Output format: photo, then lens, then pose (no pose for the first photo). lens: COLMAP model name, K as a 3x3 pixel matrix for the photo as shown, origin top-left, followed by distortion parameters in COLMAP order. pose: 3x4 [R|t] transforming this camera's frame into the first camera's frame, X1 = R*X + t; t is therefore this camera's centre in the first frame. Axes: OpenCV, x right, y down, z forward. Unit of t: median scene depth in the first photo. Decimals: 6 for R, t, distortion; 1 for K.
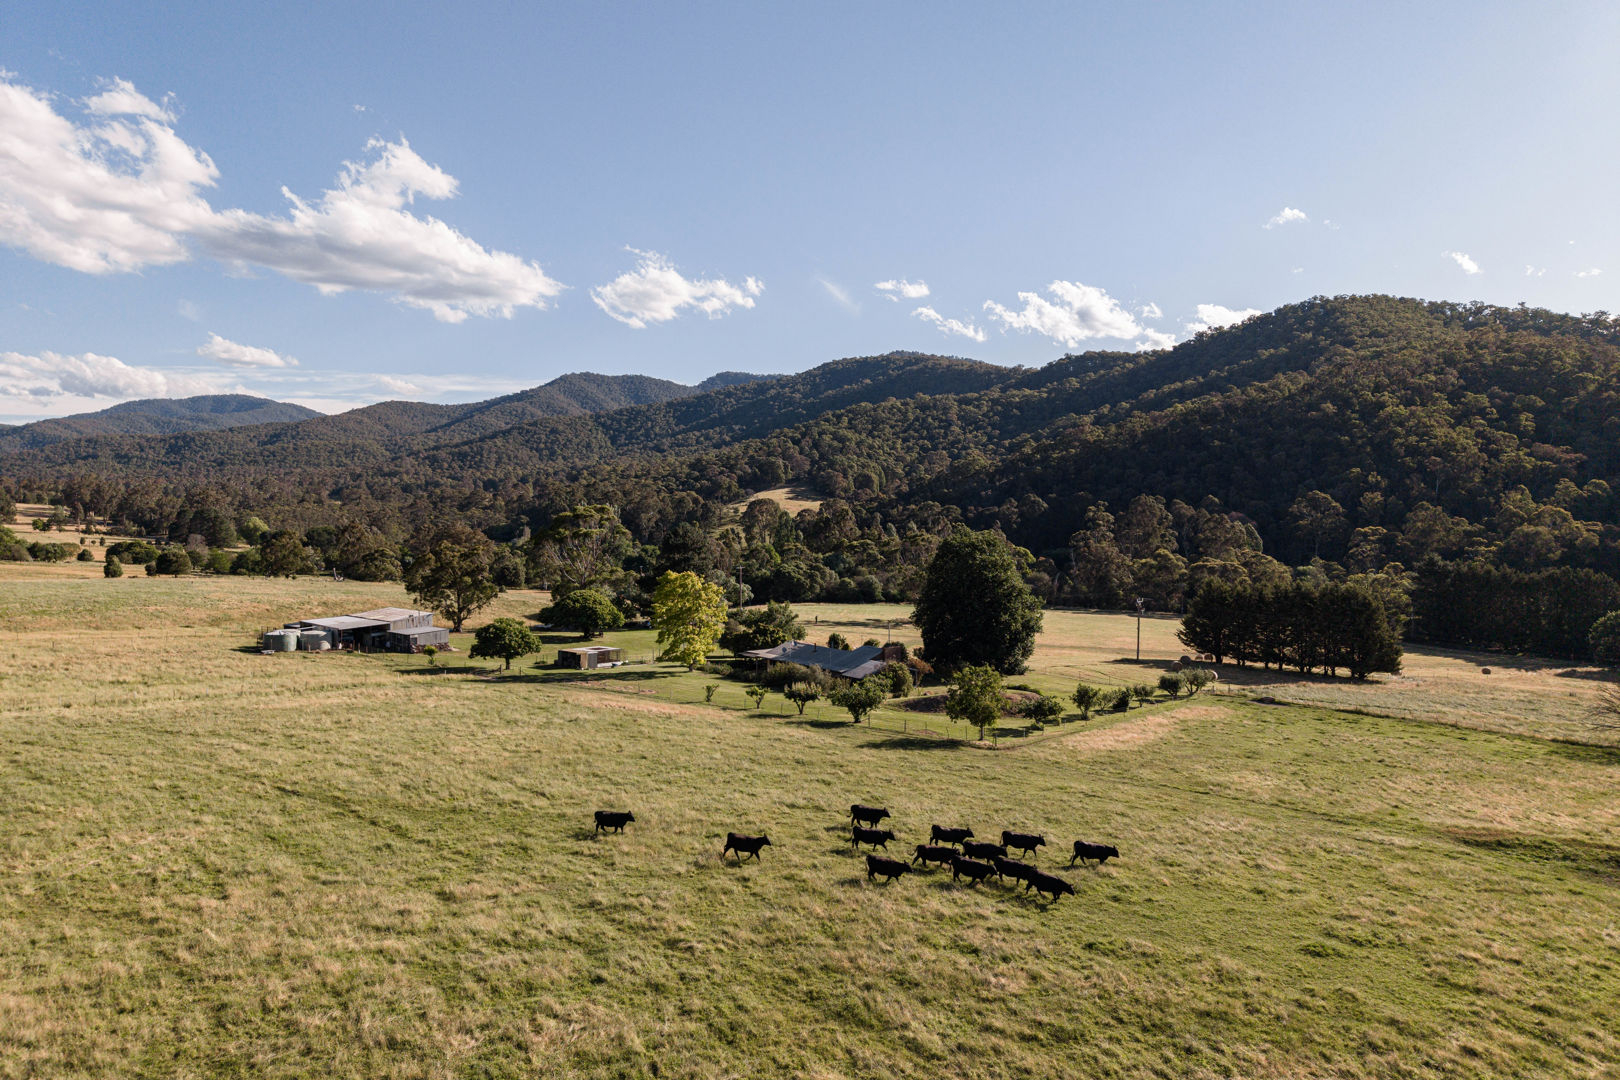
lens RADIAL K [[1153.5, 0, 840.9], [0, 1153.5, 545.4], [0, 0, 1]] dist [0.070902, -0.088483]
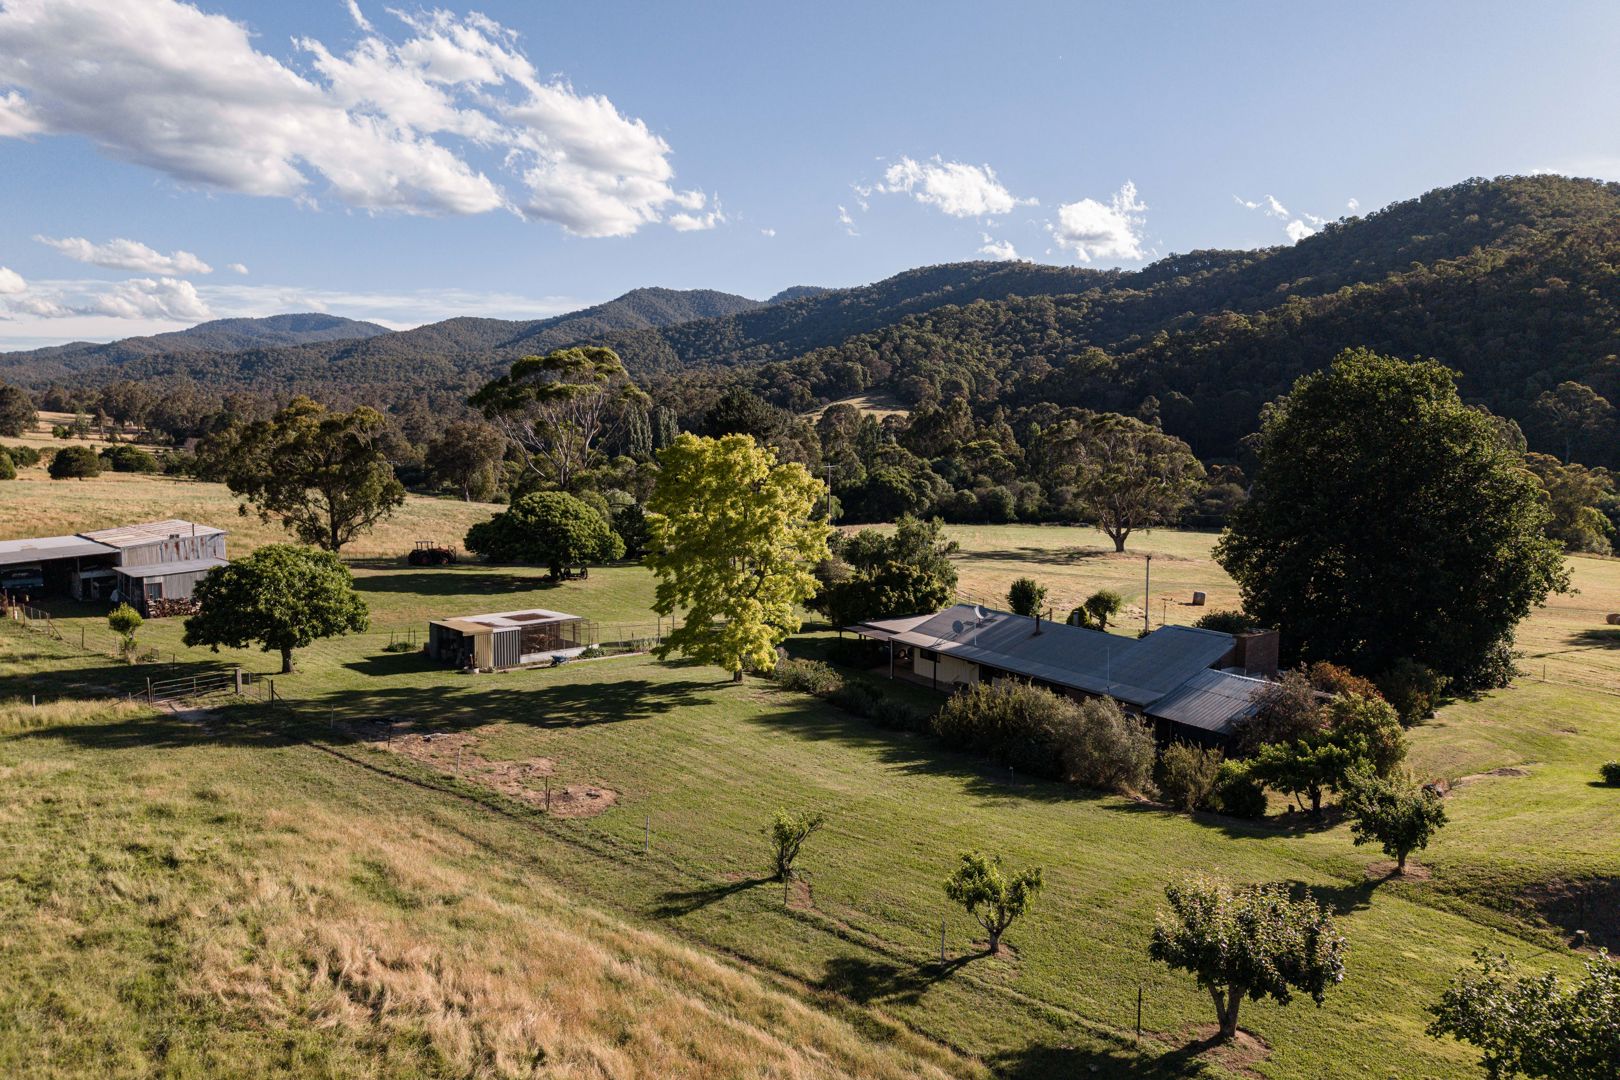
lens RADIAL K [[1129.6, 0, 810.0], [0, 1129.6, 540.0], [0, 0, 1]] dist [0.033043, -0.034967]
pose [[0.996244, 0.009199, -0.086101, -0.012560], [-0.003790, 0.998020, 0.062781, 0.006203], [0.086508, -0.062219, 0.994306, 0.109541]]
